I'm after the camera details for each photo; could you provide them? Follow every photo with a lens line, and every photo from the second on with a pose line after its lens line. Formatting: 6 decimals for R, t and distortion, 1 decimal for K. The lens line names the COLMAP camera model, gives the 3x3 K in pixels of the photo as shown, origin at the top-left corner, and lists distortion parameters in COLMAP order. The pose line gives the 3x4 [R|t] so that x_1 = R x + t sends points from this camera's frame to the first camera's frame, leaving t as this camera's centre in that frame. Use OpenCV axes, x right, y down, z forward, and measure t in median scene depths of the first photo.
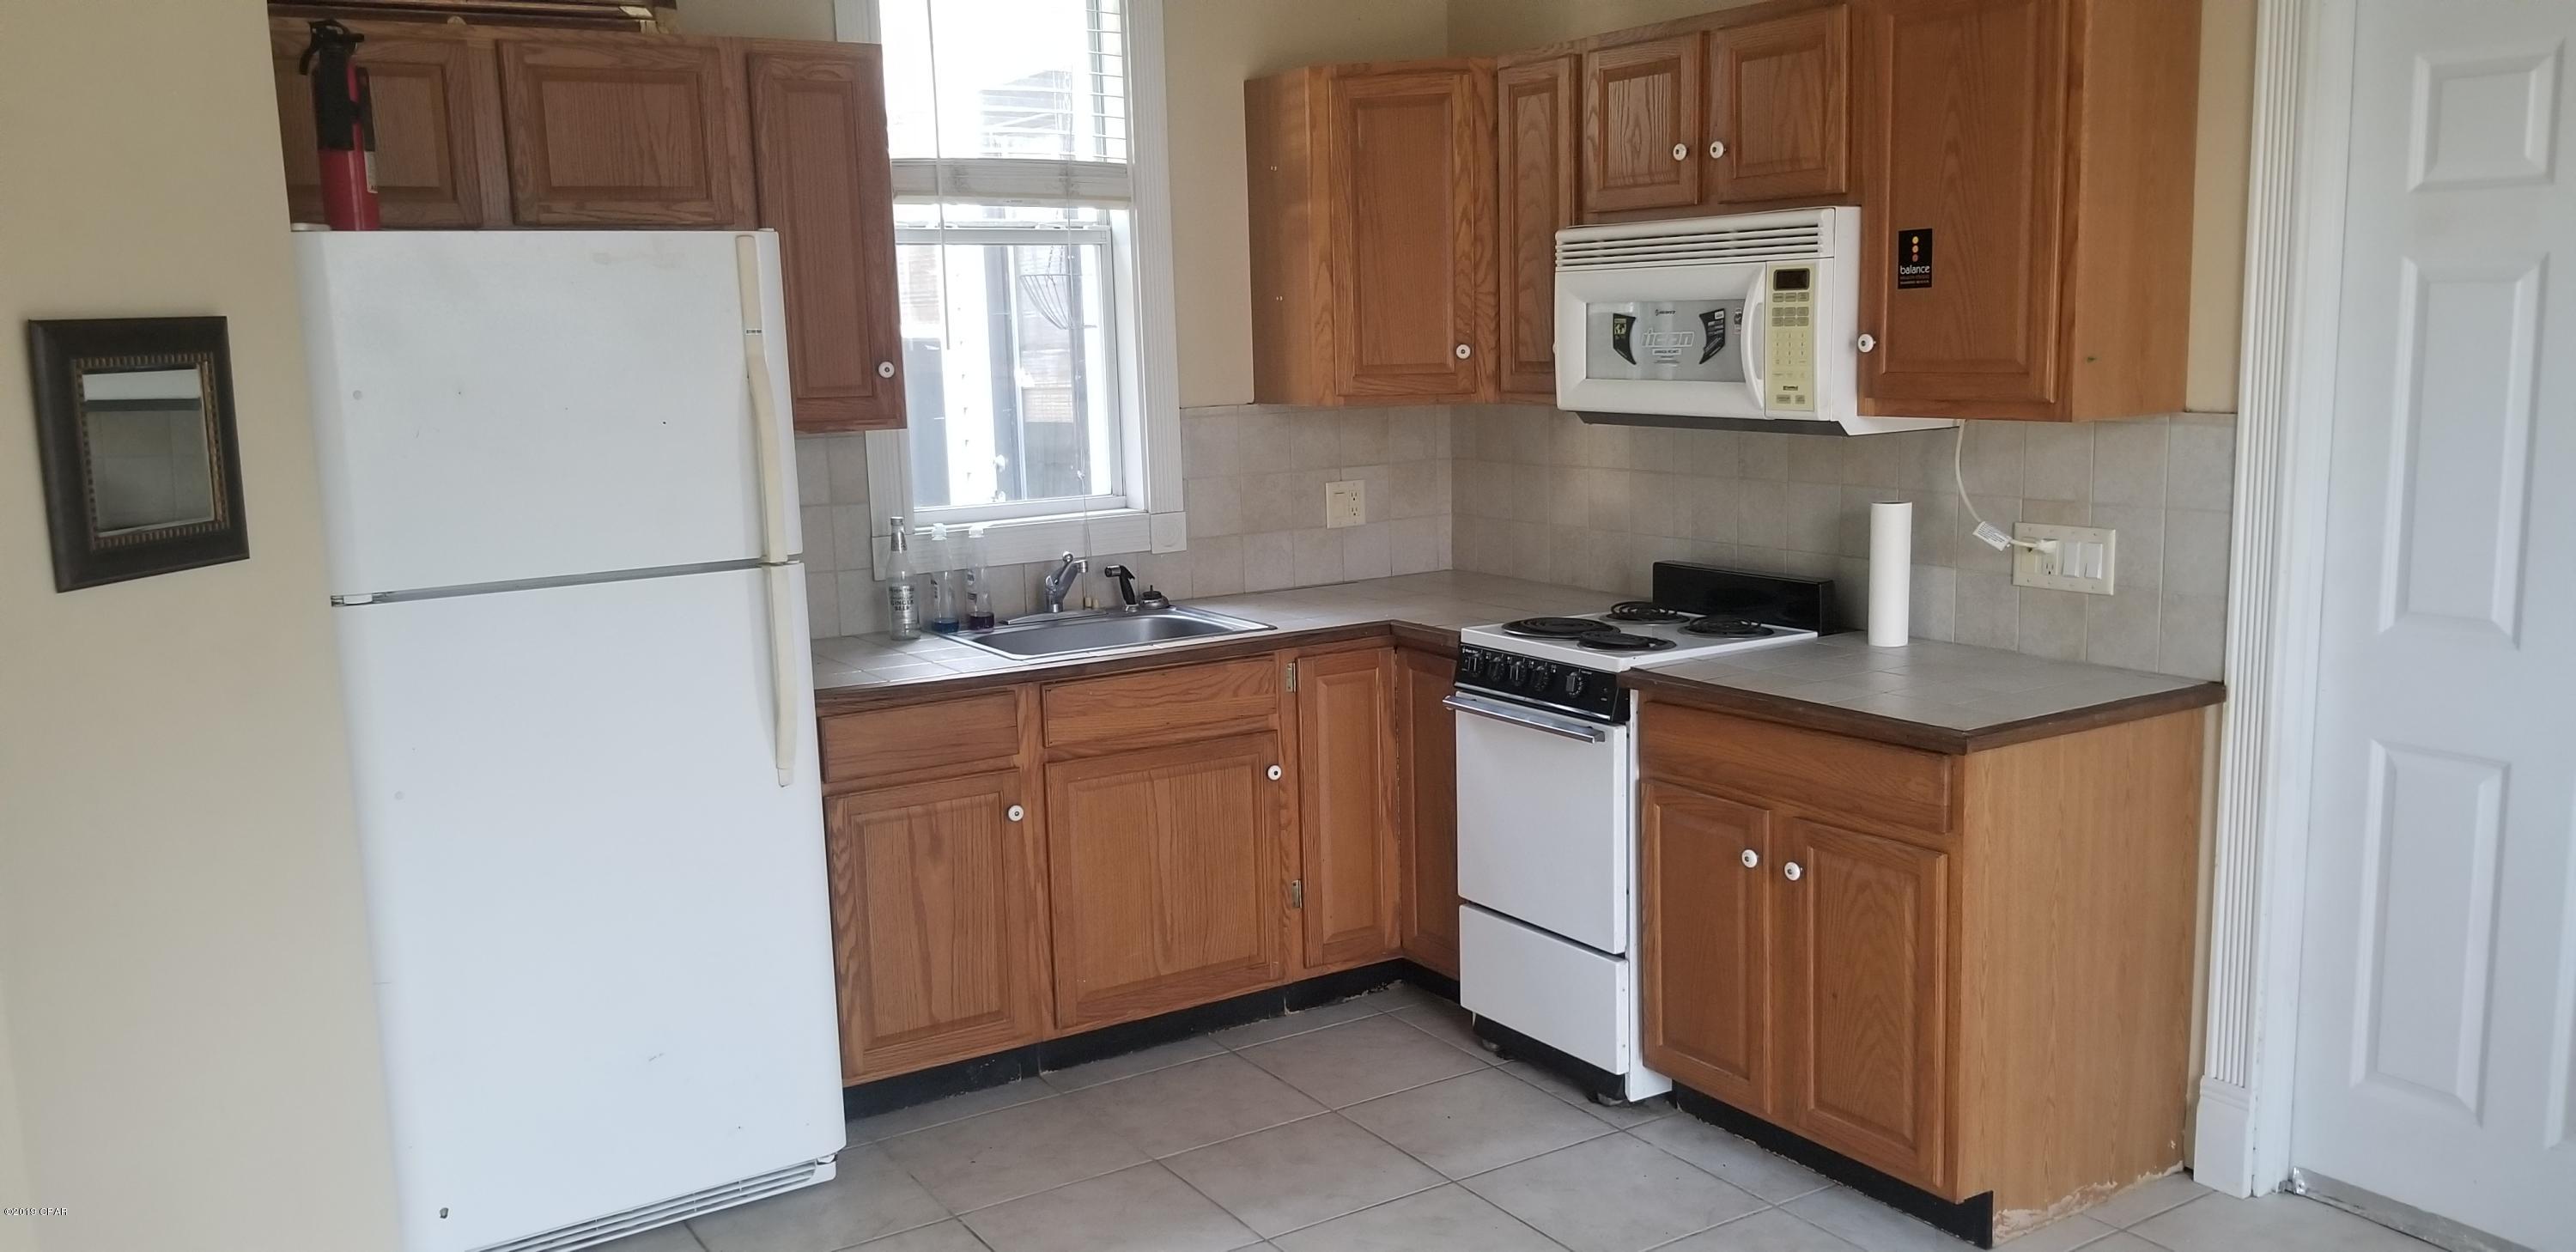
lens RADIAL K [[2016.2, 0, 1294.4], [0, 2016.2, 669.4], [0, 0, 1]] dist [0.083683, -0.129454]
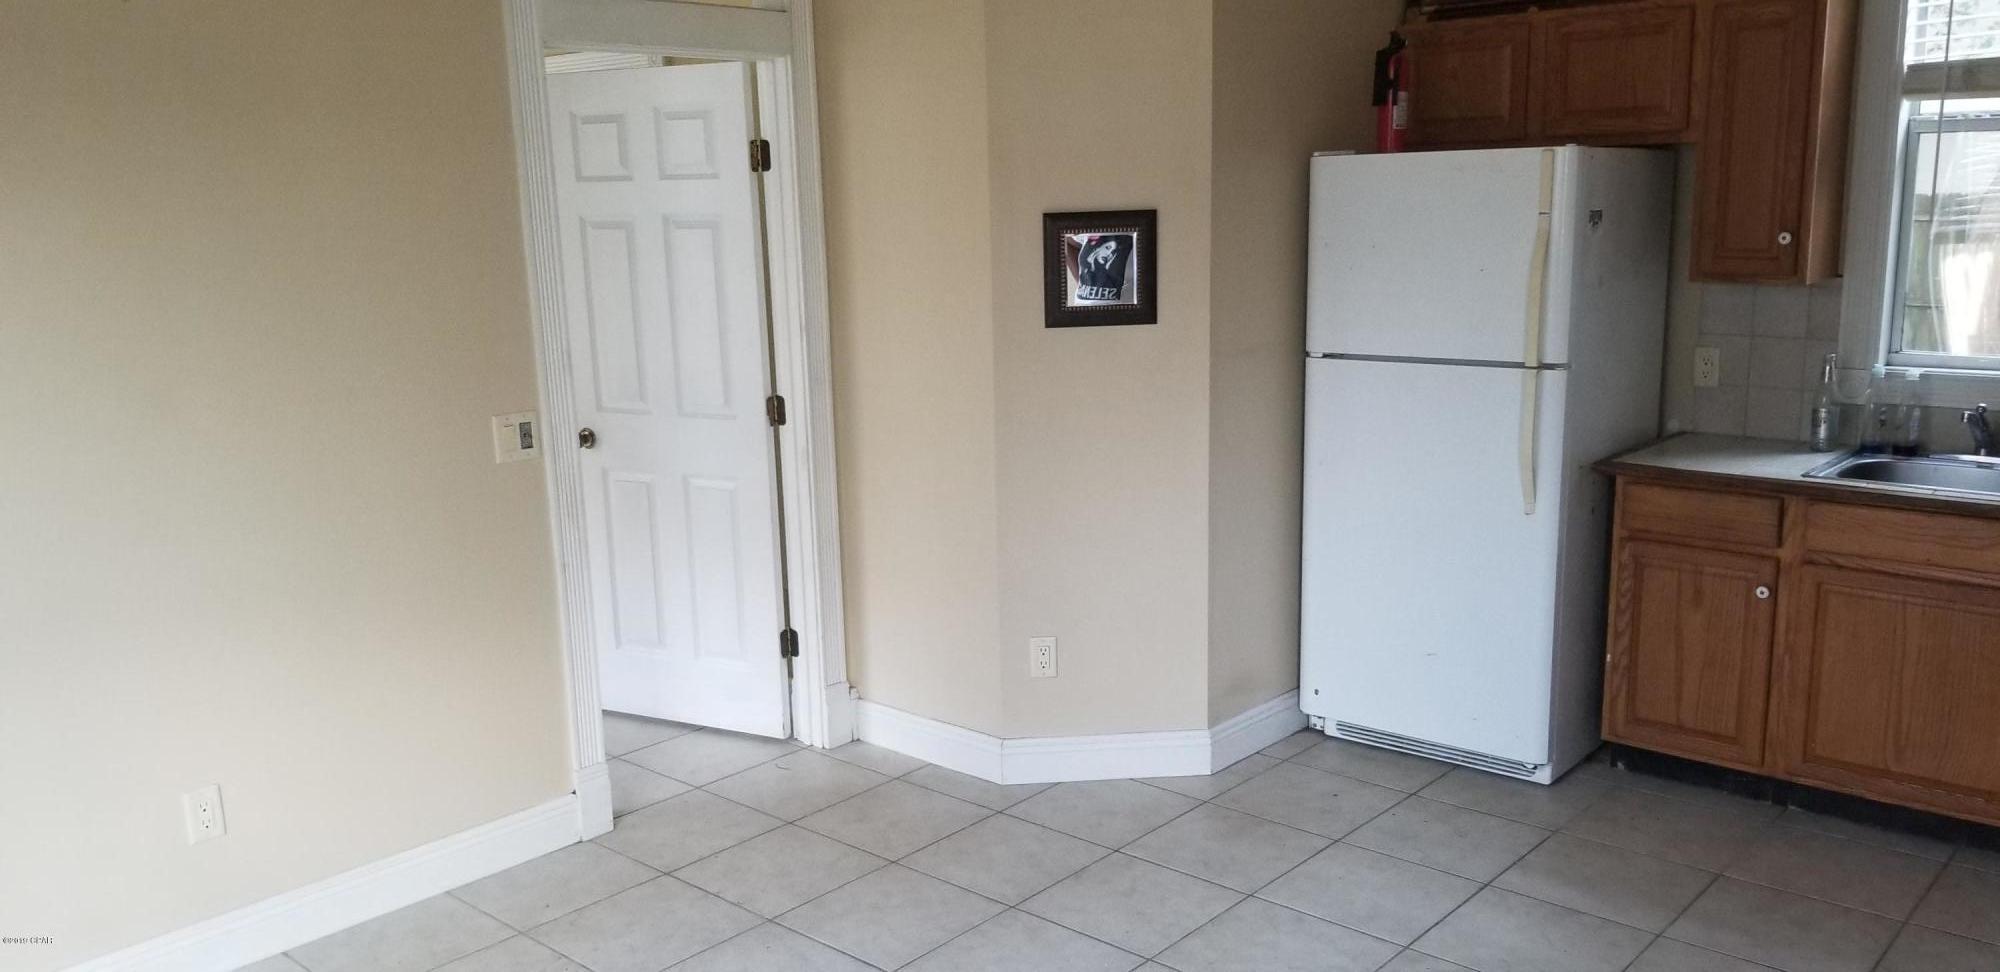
lens RADIAL K [[1565.4, 0, 1005.0], [0, 1565.4, 519.7], [0, 0, 1]] dist [0.083683, -0.129454]
pose [[0.276733, 0.223116, -0.934686, 0.663883], [-0.150590, 0.970723, 0.187134, -0.089804], [0.949074, 0.088968, 0.302230, 0.241081]]
